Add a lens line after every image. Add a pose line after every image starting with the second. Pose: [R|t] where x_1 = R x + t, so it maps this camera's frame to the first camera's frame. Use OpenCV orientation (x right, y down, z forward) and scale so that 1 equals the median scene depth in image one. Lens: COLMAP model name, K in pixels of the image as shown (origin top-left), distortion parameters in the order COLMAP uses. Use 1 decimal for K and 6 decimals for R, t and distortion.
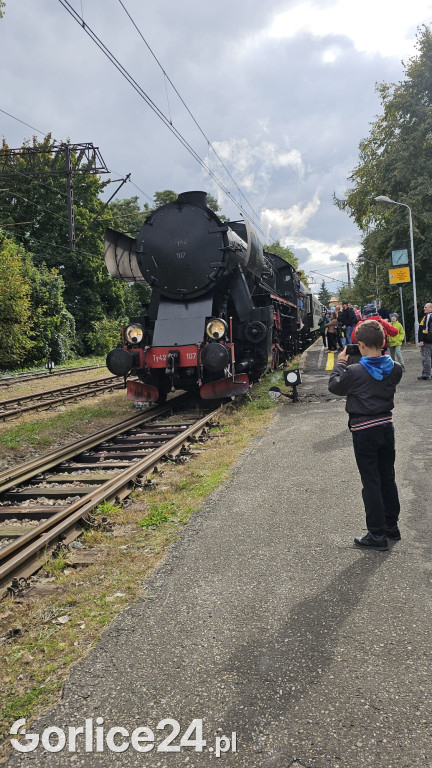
lens RADIAL K [[639.4, 0, 216.0], [0, 639.4, 384.0], [0, 0, 1]] dist [0.103982, -0.145686]
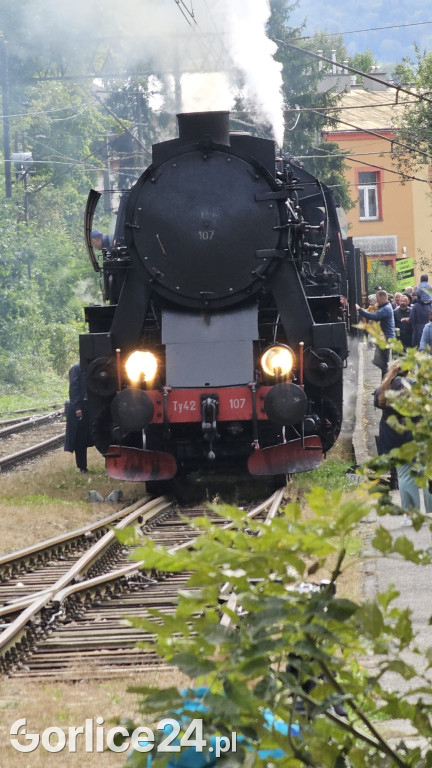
lens RADIAL K [[4110.6, 0, 214.9], [0, 4110.6, 385.2], [0, 0, 1]] dist [0.138779, 3.496727]
pose [[0.986796, 0.019899, 0.160738, -0.650361], [-0.006588, 0.996534, -0.082921, 0.249224], [-0.161831, 0.080767, 0.983508, -2.699577]]
